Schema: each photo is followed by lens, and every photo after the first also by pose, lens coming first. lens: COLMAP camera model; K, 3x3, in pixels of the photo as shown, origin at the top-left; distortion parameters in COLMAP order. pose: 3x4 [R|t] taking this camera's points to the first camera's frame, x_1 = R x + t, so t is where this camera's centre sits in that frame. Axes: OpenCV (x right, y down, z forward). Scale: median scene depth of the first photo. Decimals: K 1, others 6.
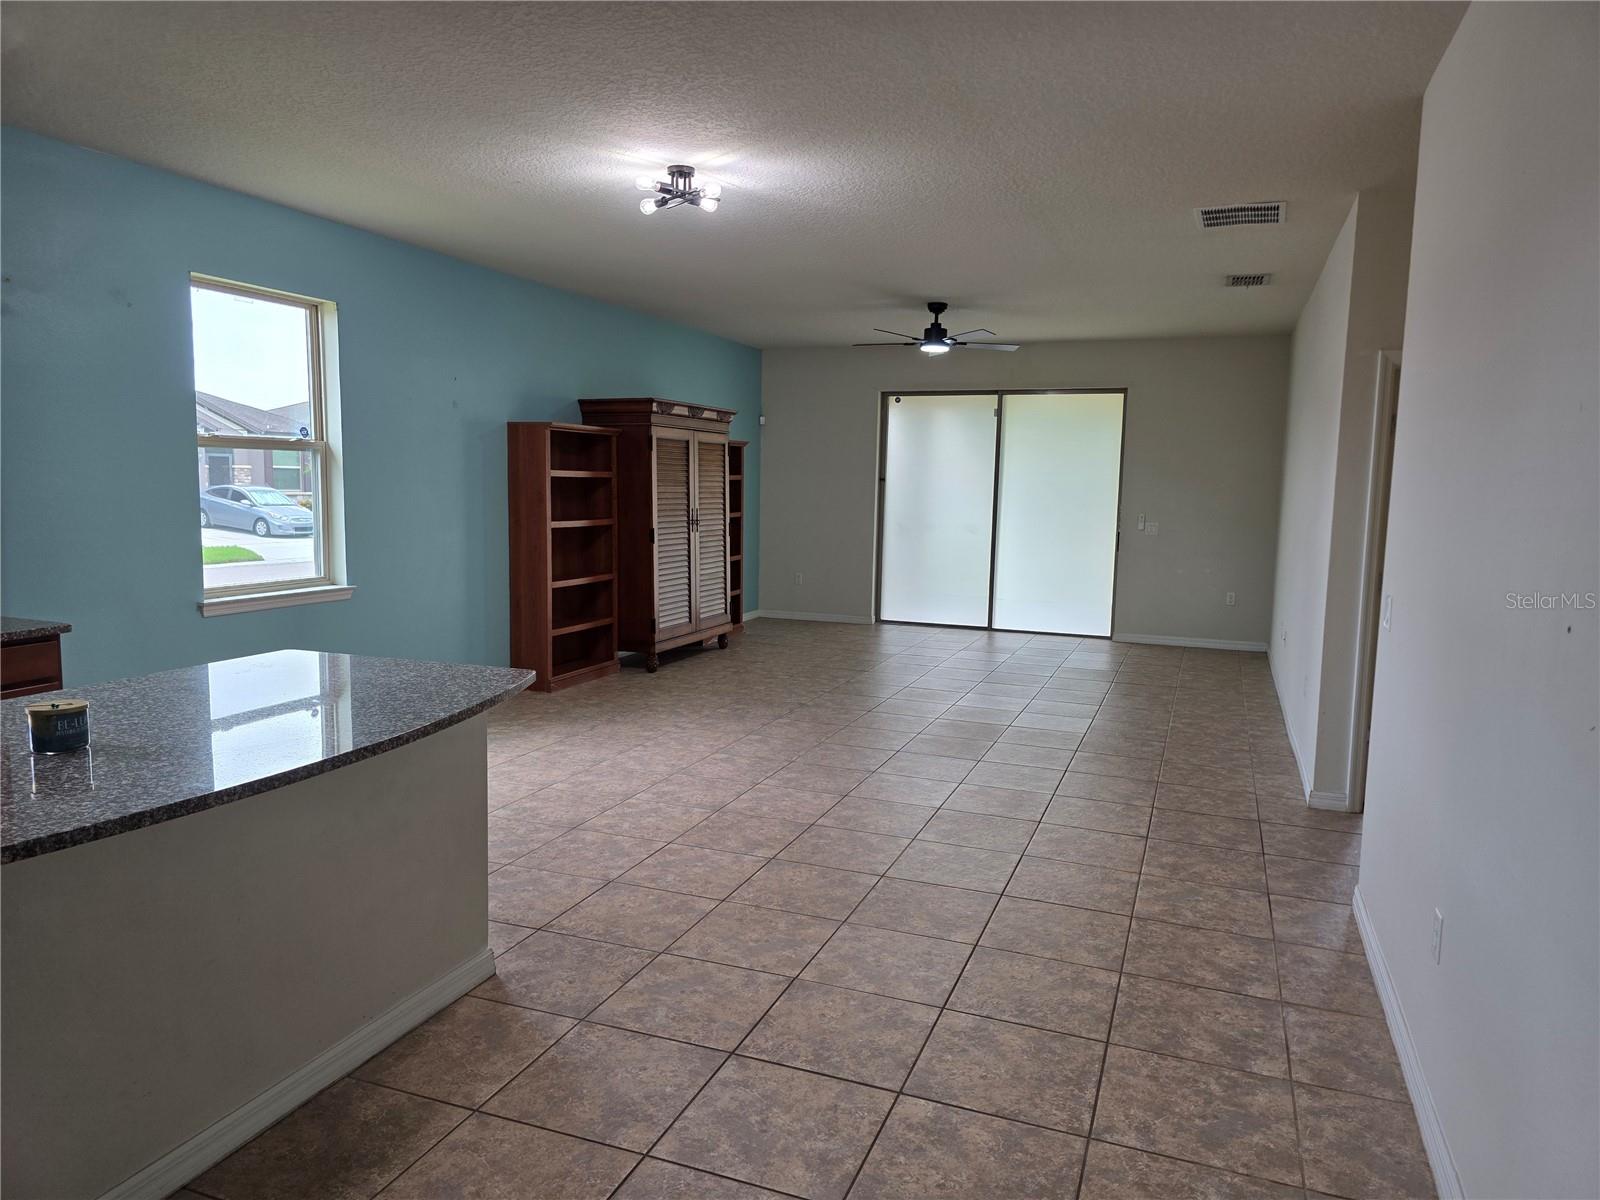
lens RADIAL K [[1091.2, 0, 796.0], [0, 1091.2, 598.7], [0, 0, 1]] dist [0.042902, -0.000420]
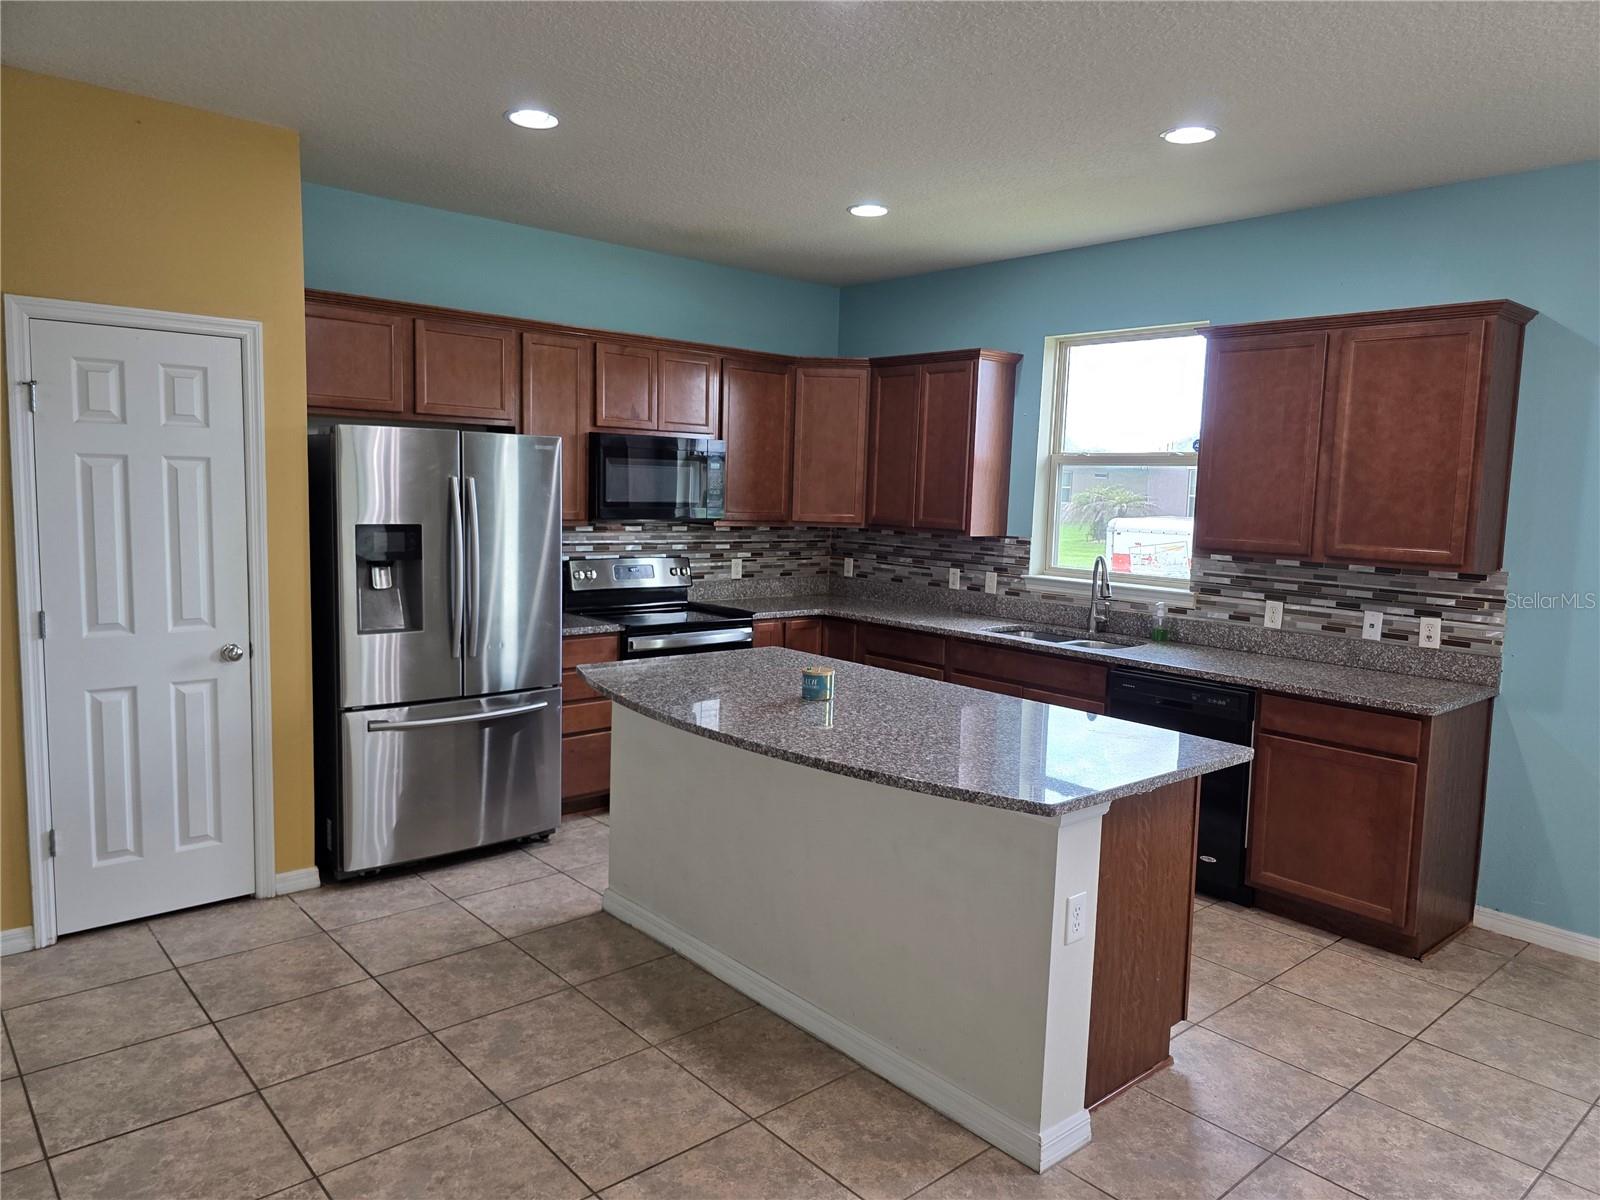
lens RADIAL K [[1062.2, 0, 800.0], [0, 1062.2, 600.0], [0, 0, 1]] dist [0.039652, -0.034281]
pose [[-0.456863, 0.067441, -0.886977, 0.445694], [-0.138058, 0.979664, 0.145599, -0.144187], [0.878758, 0.188973, -0.438261, 1.087163]]
